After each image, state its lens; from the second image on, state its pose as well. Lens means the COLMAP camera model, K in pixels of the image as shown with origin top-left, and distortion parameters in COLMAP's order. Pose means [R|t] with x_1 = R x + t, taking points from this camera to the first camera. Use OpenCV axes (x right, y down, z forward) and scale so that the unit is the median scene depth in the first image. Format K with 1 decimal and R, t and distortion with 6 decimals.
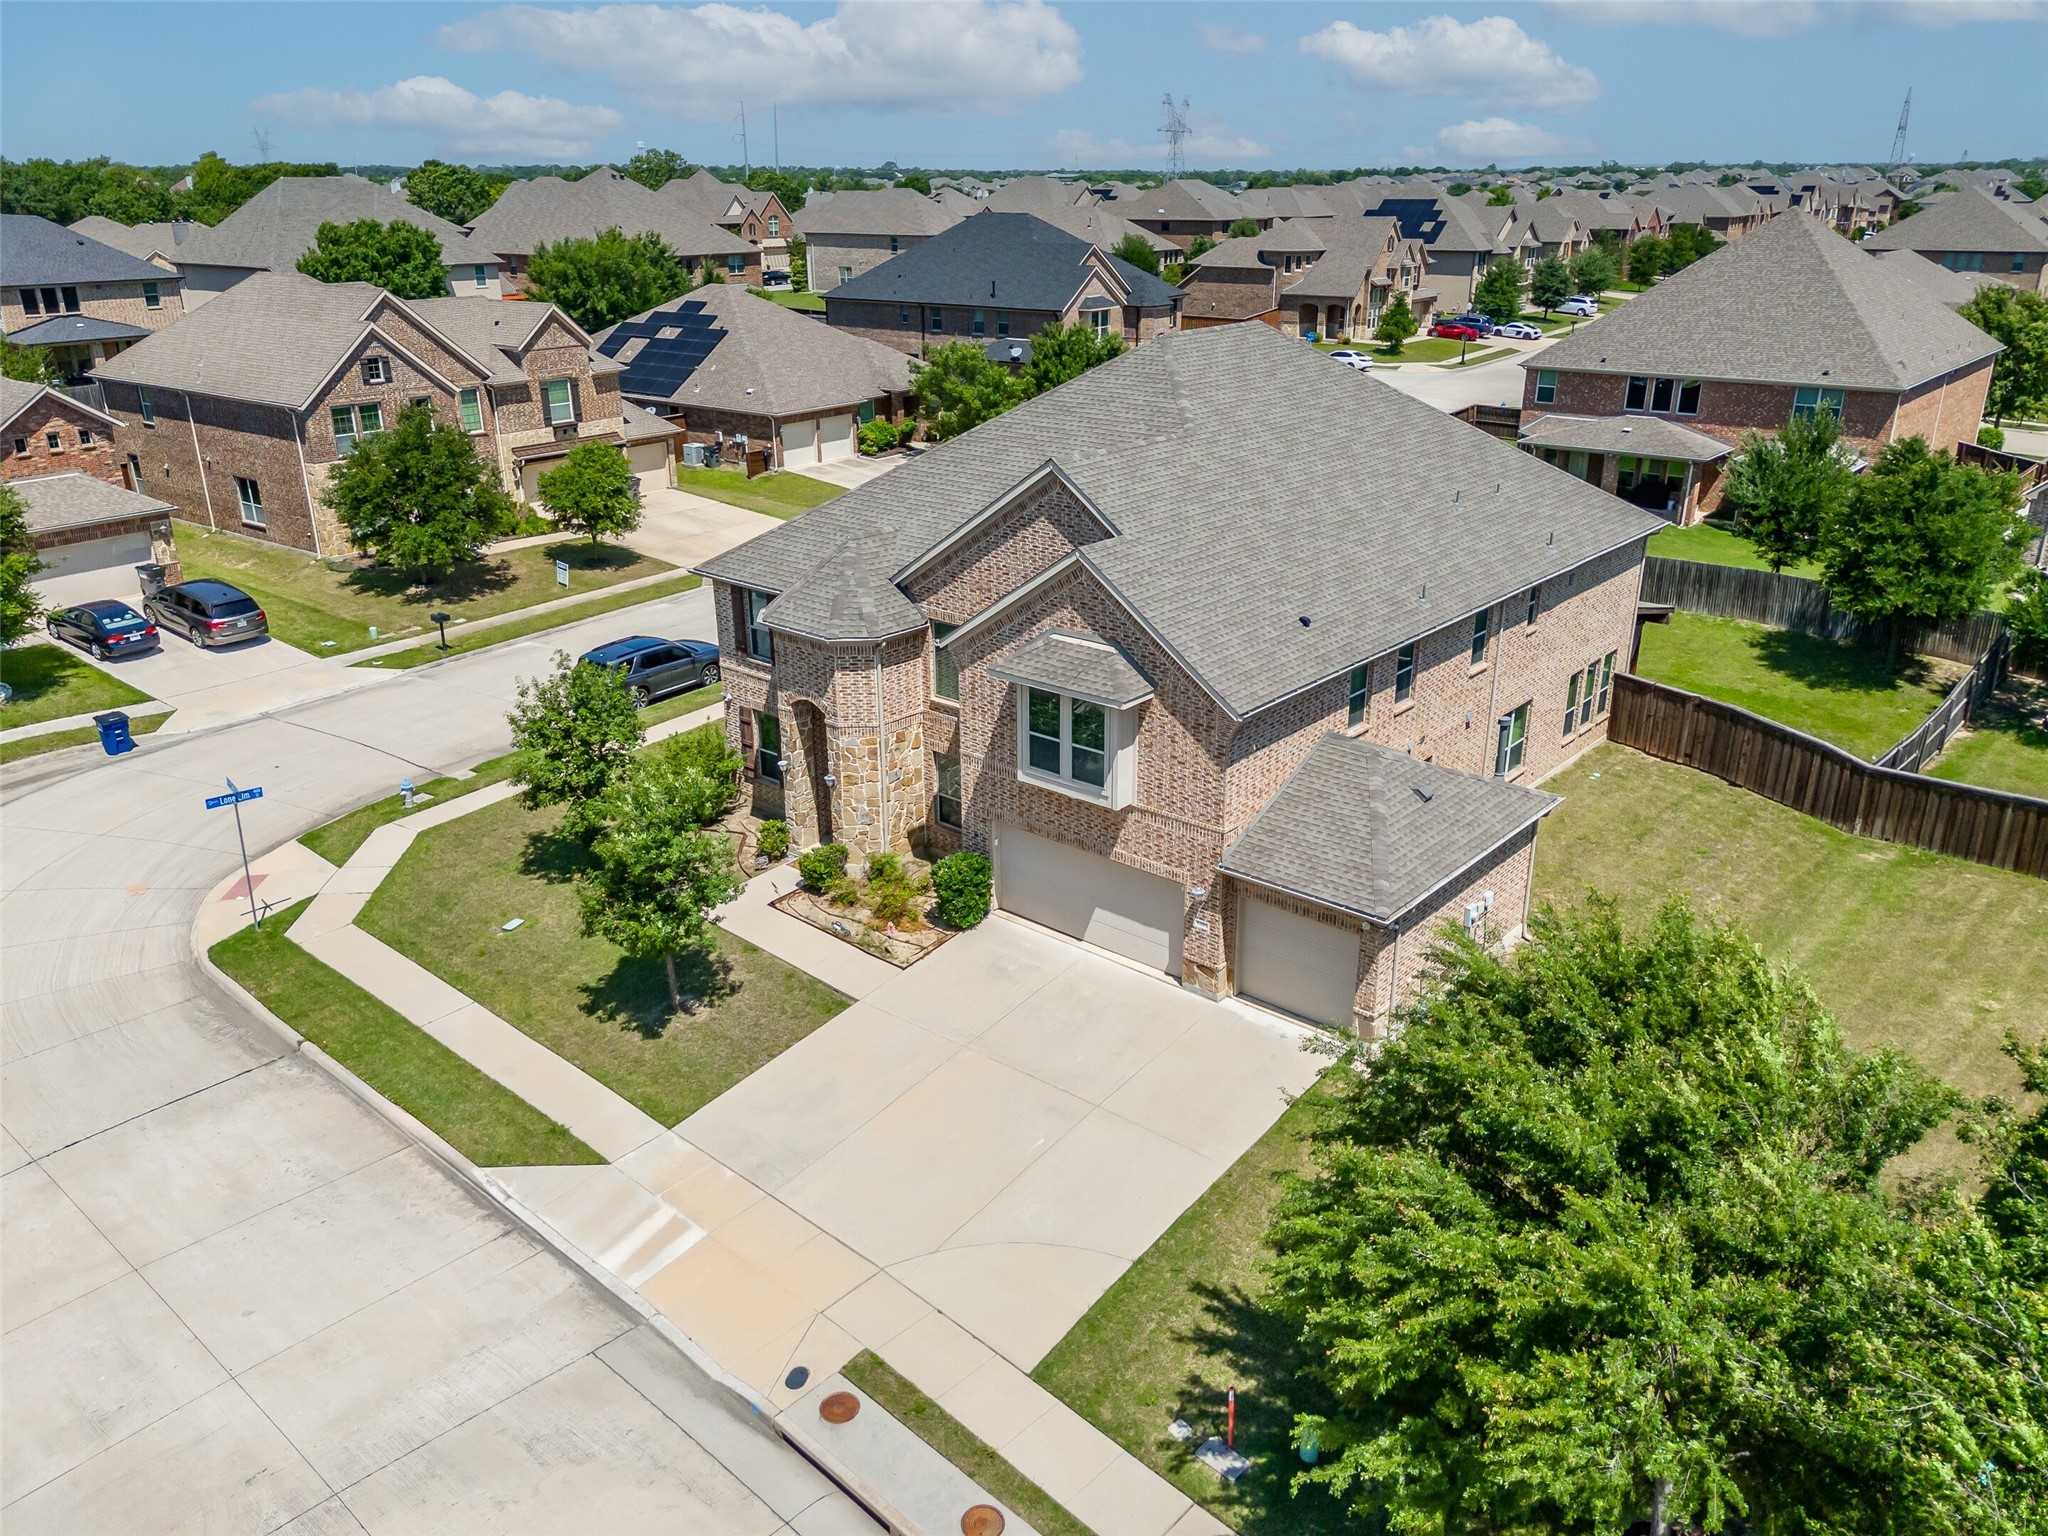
lens RADIAL K [[1496.9, 0, 1022.6], [0, 1496.9, 765.2], [0, 0, 1]] dist [0.071098, -0.055402]
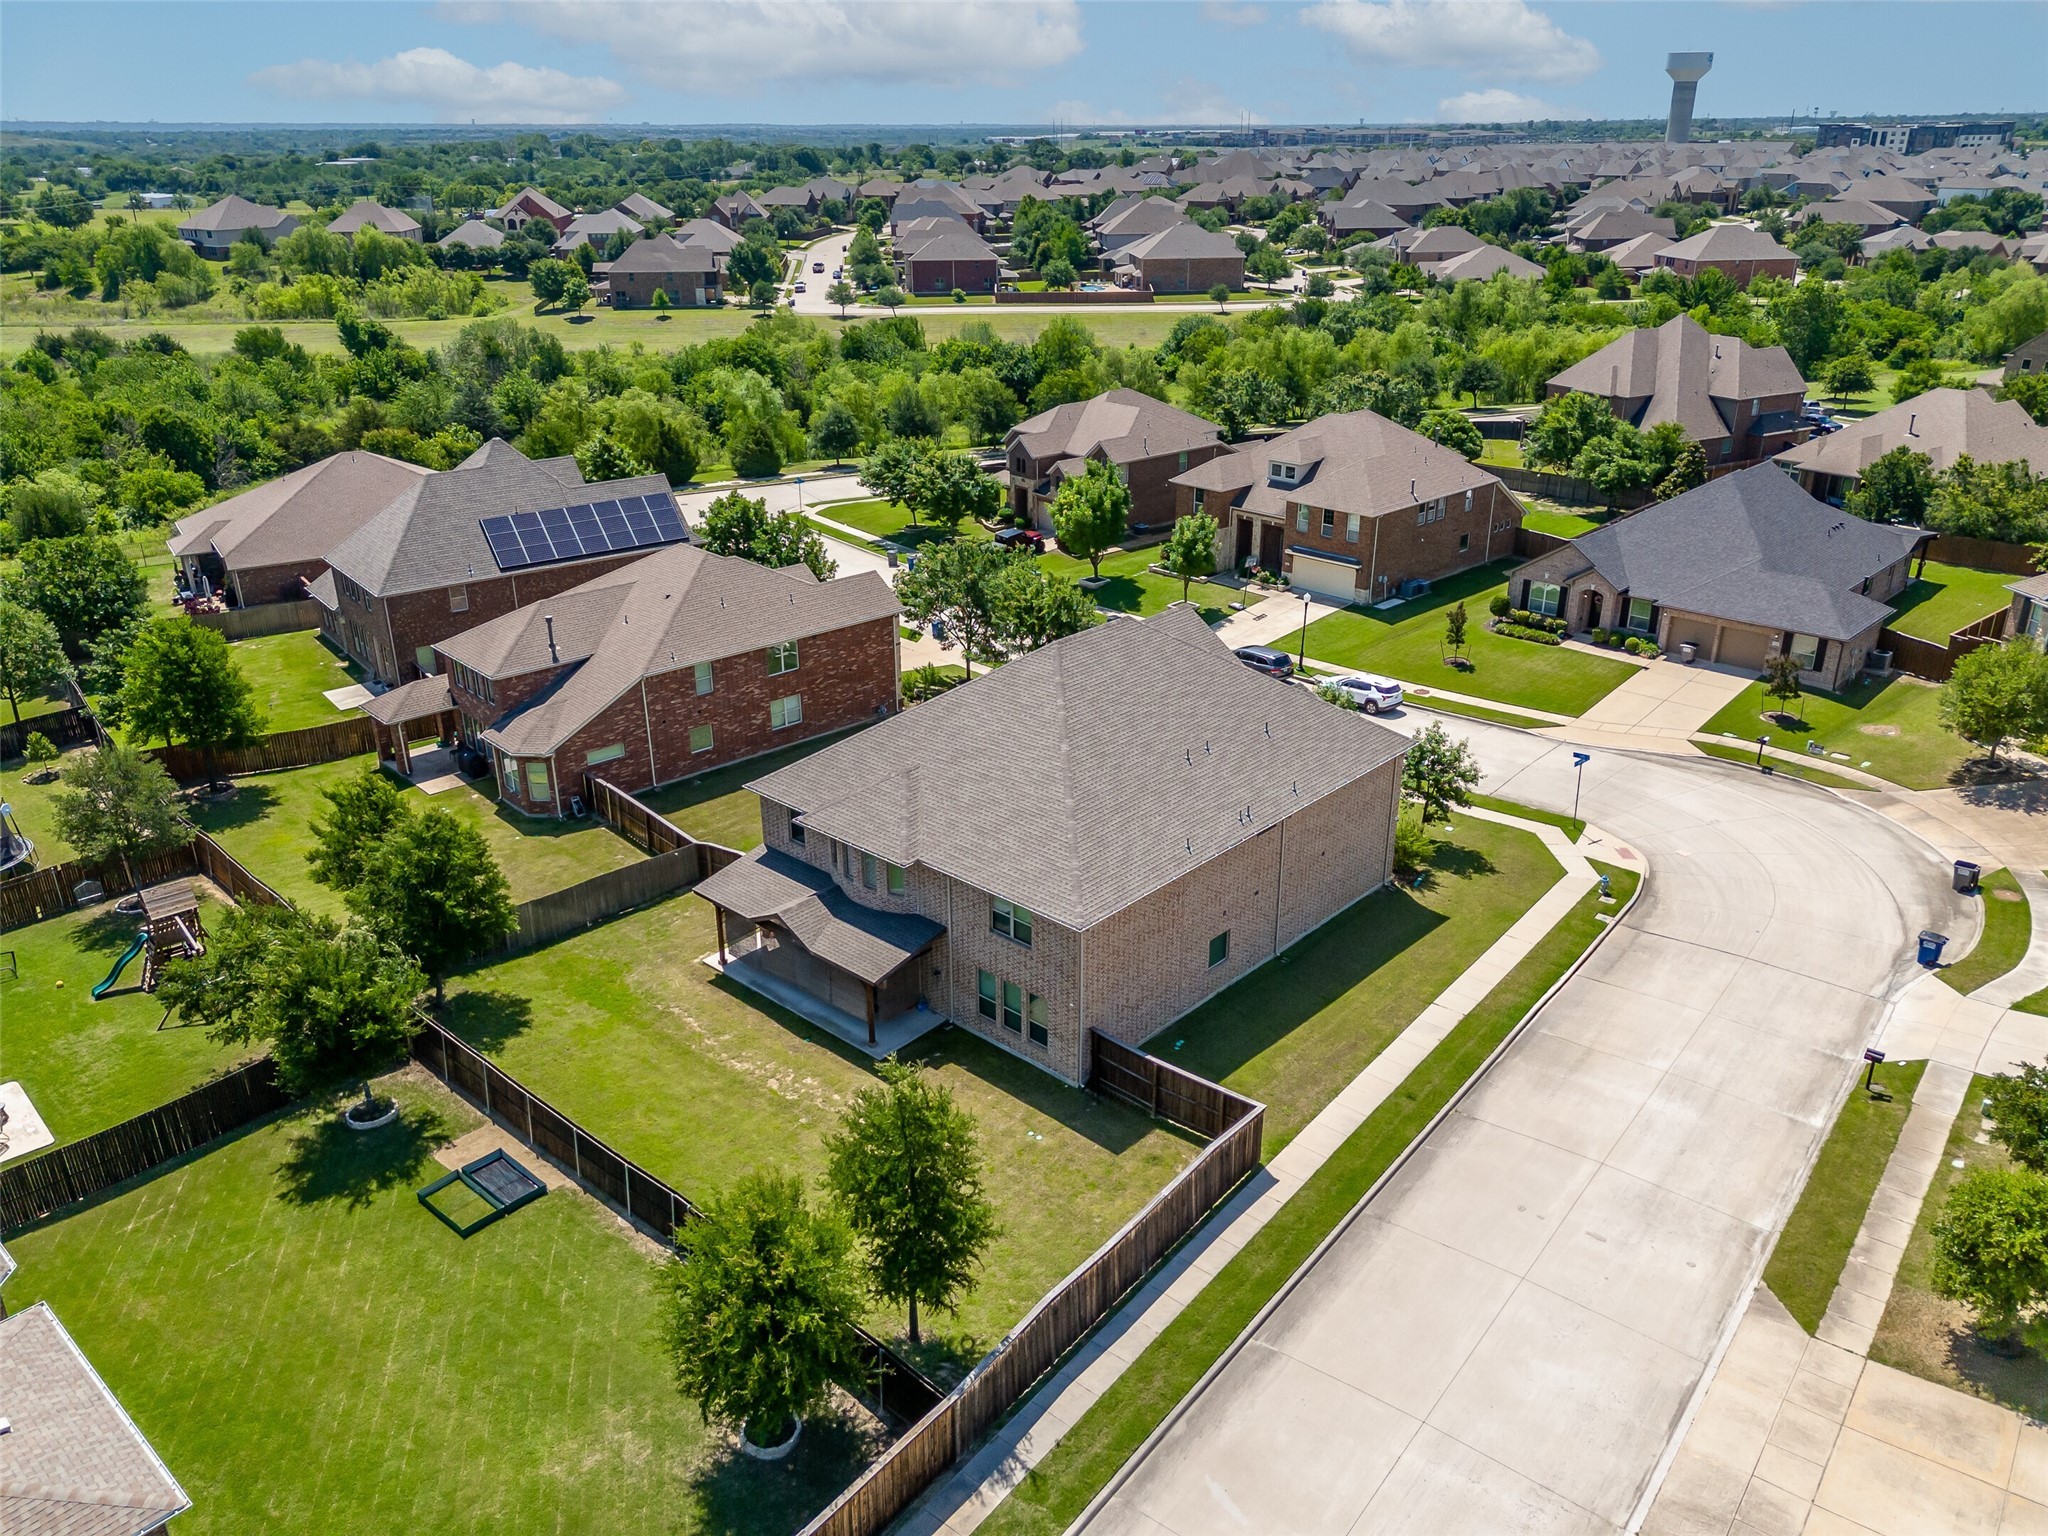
lens RADIAL K [[1496.9, 0, 1013.6], [0, 1496.9, 774.7], [0, 0, 1]] dist [0.071098, -0.055402]
pose [[-0.999415, 0.002191, 0.034133, 0.156284], [0.025458, 0.714114, 0.699566, -1.266620], [-0.022842, 0.700026, -0.713752, 2.237504]]
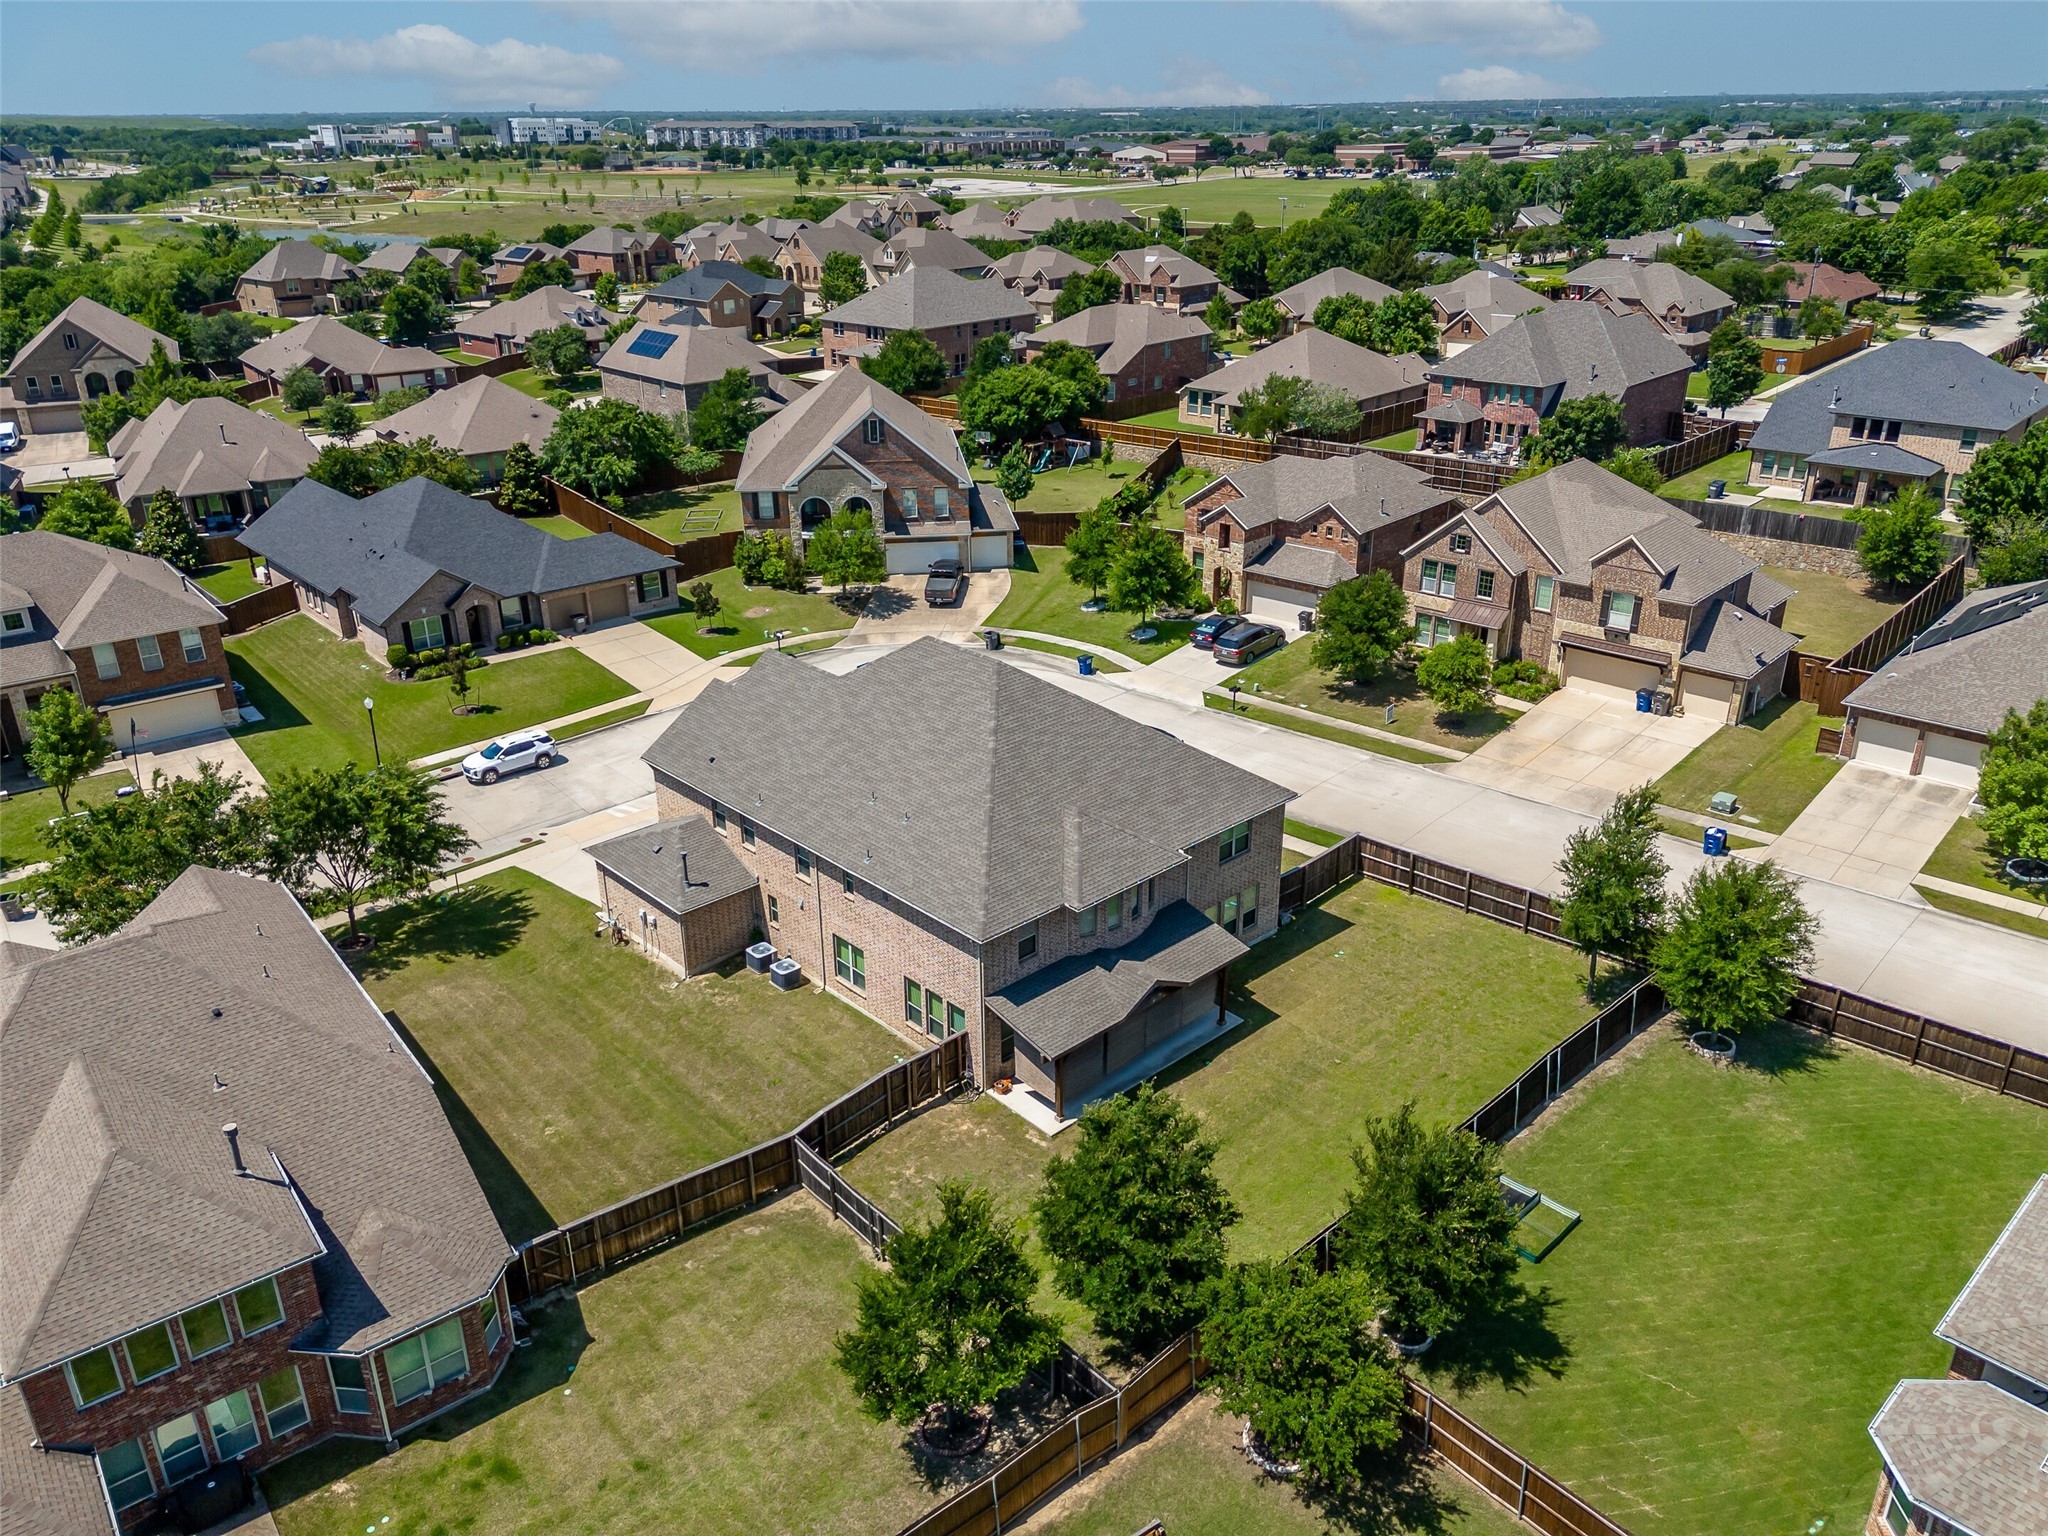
lens RADIAL K [[1496.9, 0, 1007.9], [0, 1496.9, 768.2], [0, 0, 1]] dist [0.071098, -0.055402]
pose [[-0.108972, 0.404829, -0.907876, 1.633918], [-0.351720, 0.838530, 0.416124, -0.878124], [0.929741, 0.364664, 0.051011, 1.043892]]
